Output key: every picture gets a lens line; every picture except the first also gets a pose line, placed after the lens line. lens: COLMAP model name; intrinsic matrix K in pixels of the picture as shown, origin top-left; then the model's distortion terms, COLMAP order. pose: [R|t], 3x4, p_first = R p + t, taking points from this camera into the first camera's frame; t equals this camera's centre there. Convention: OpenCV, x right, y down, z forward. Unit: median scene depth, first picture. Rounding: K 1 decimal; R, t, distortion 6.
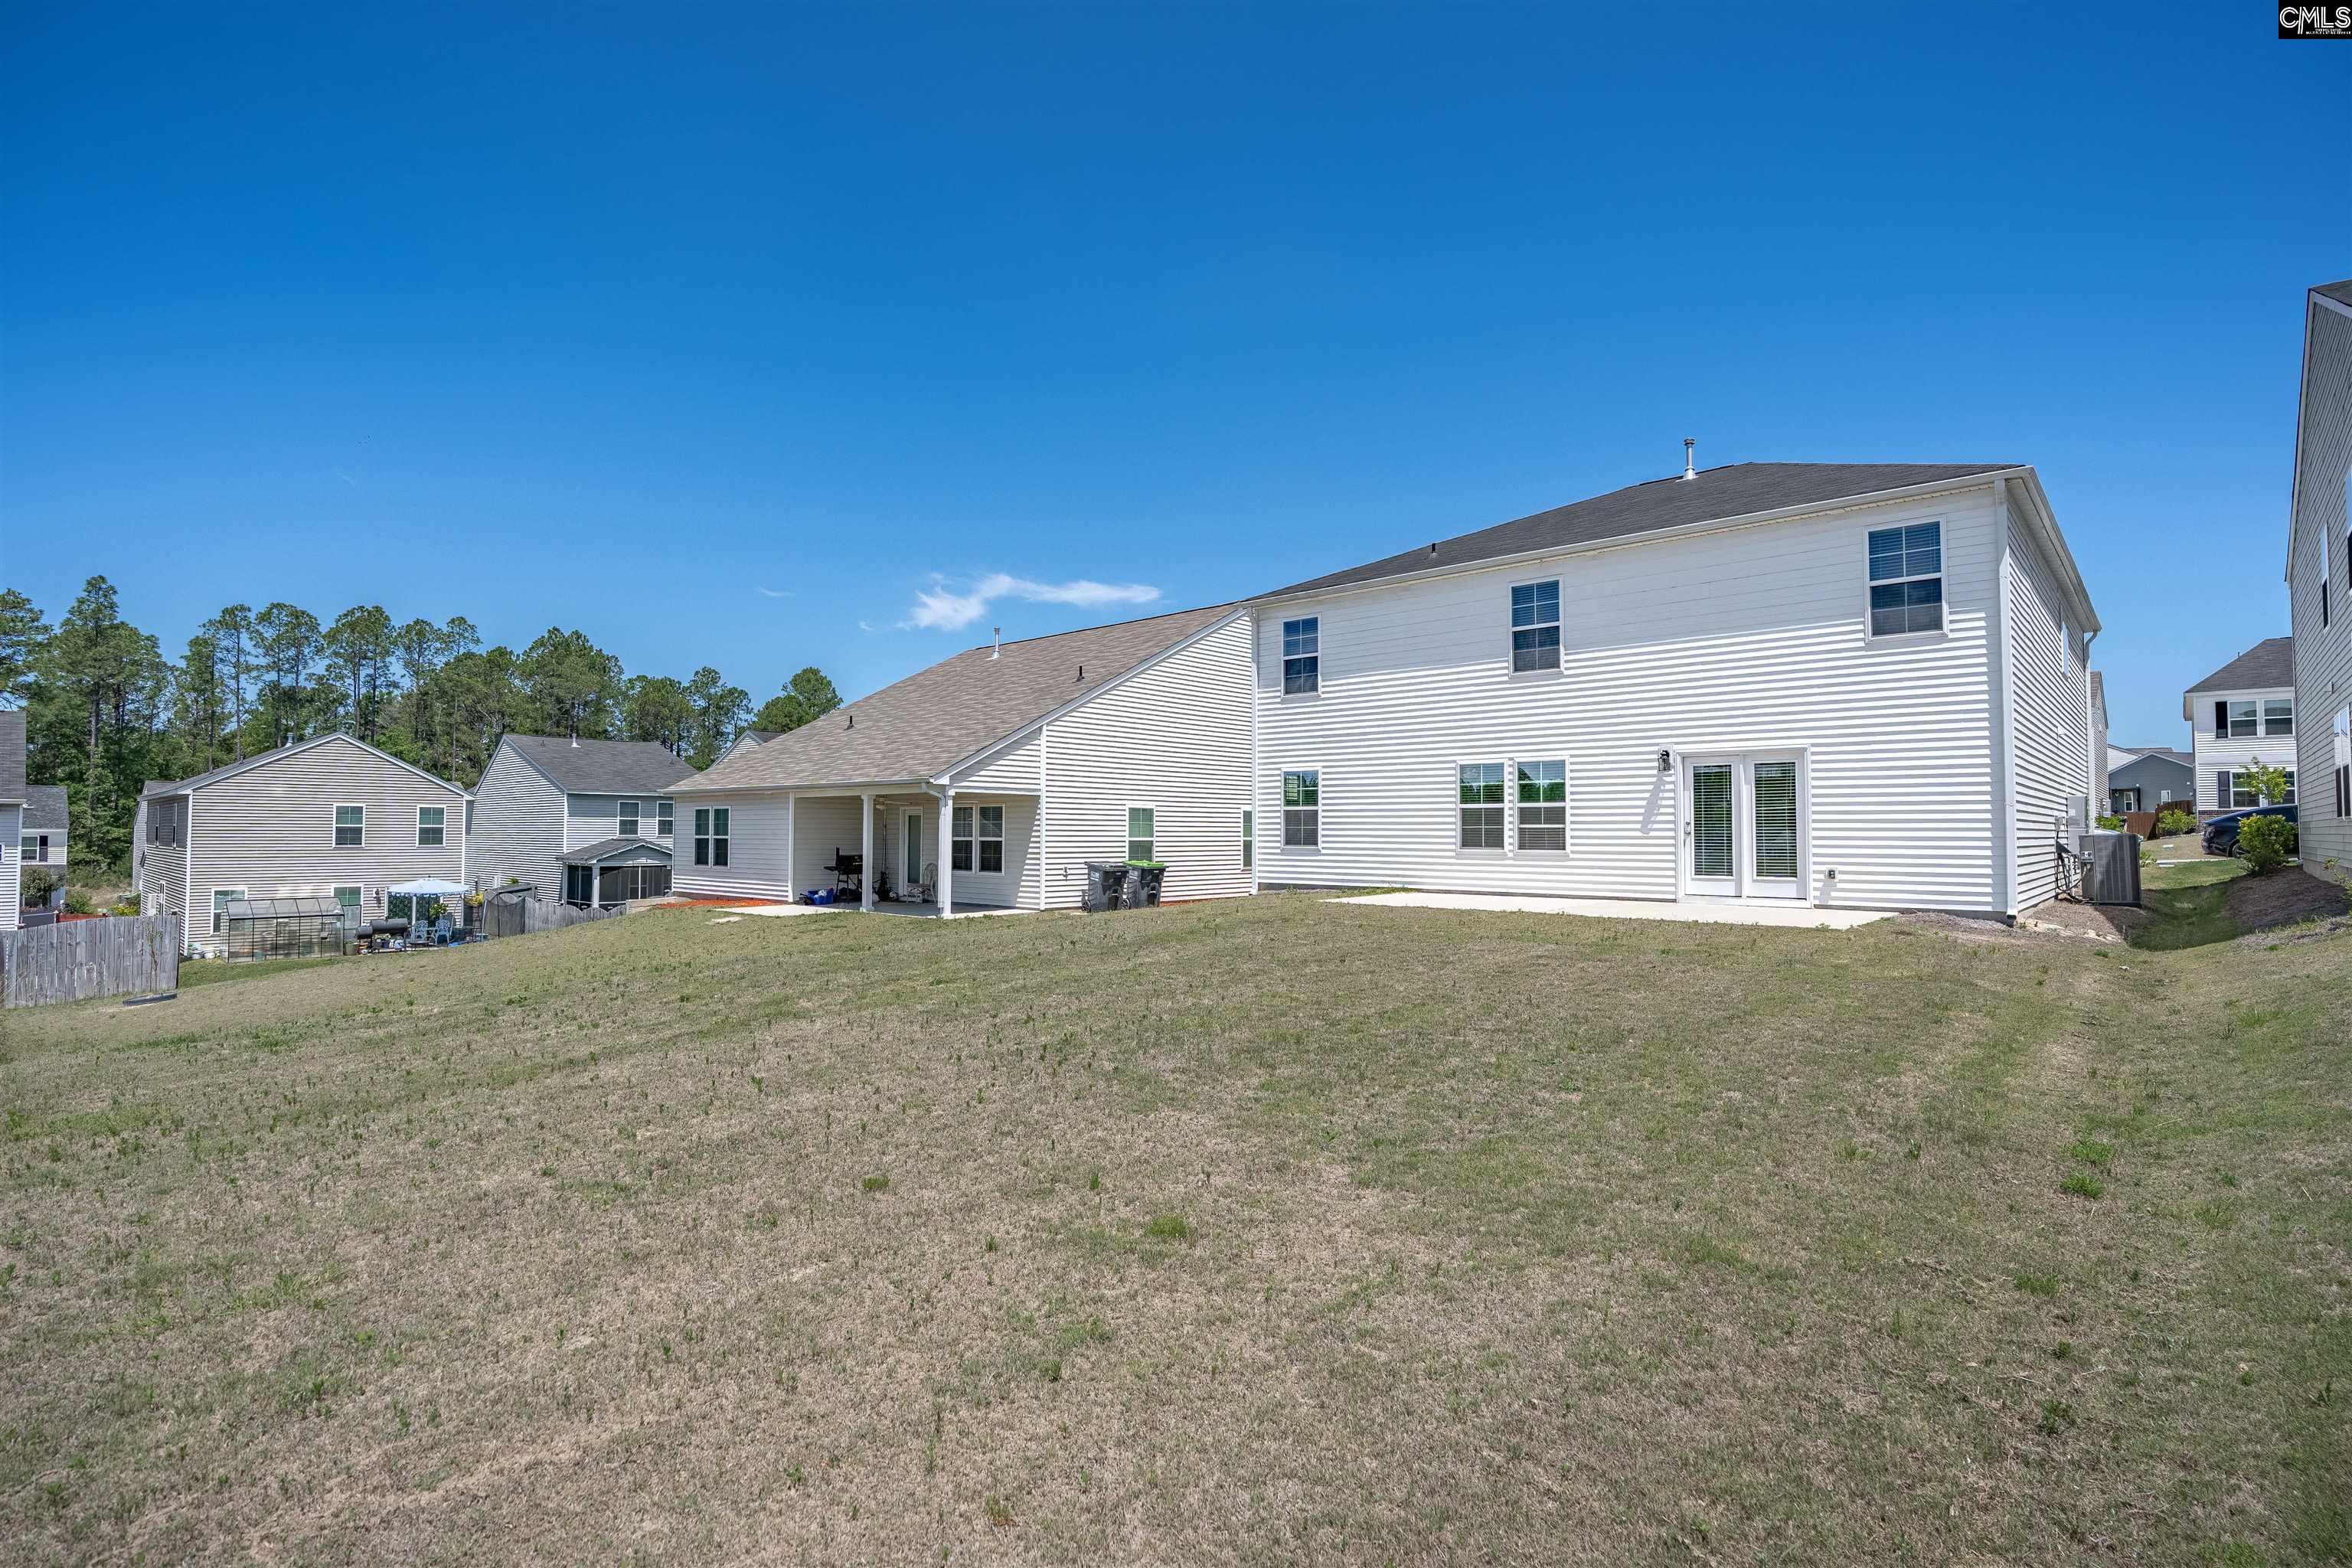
lens RADIAL K [[1105.5, 0, 1177.2], [0, 1105.5, 788.7], [0, 0, 1]] dist [-0.021646, 0.001098]
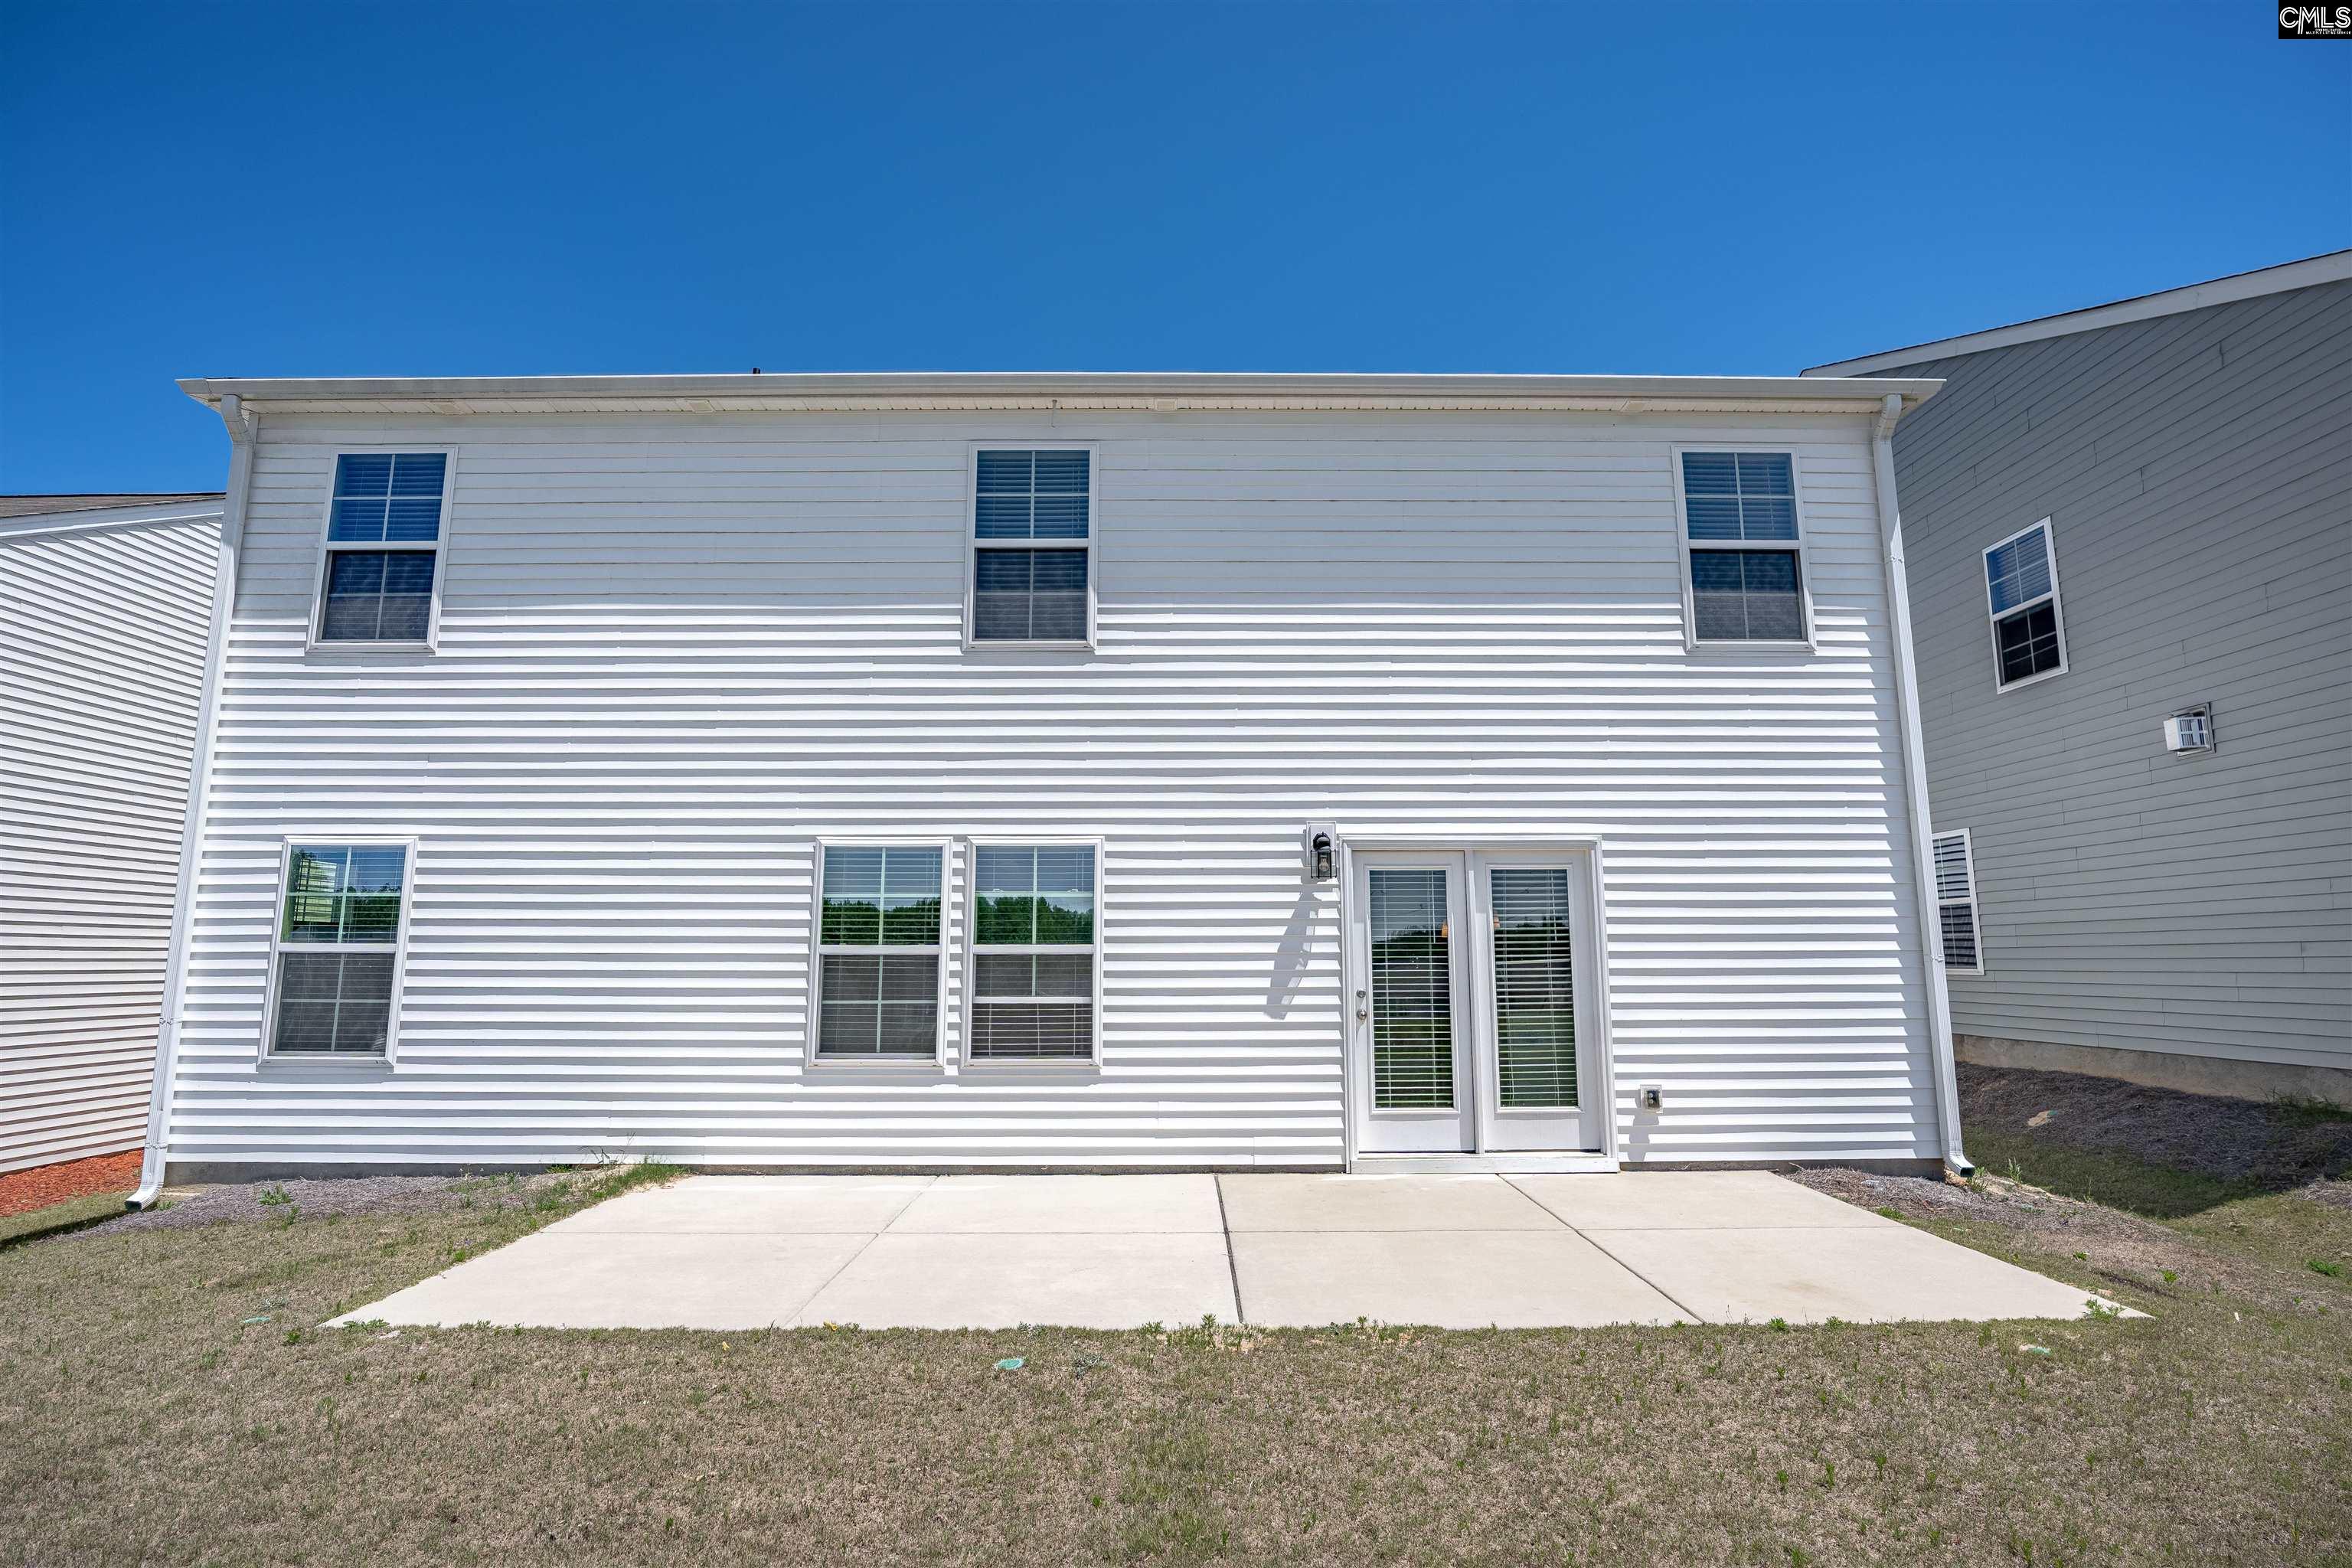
lens RADIAL K [[1105.5, 0, 1176.0], [0, 1105.5, 793.9], [0, 0, 1]] dist [-0.021646, 0.001098]
pose [[0.727799, 0.096511, 0.678966, 0.074546], [-0.022591, 0.992885, -0.116917, 0.003596], [-0.685419, 0.069753, 0.724800, 0.639710]]
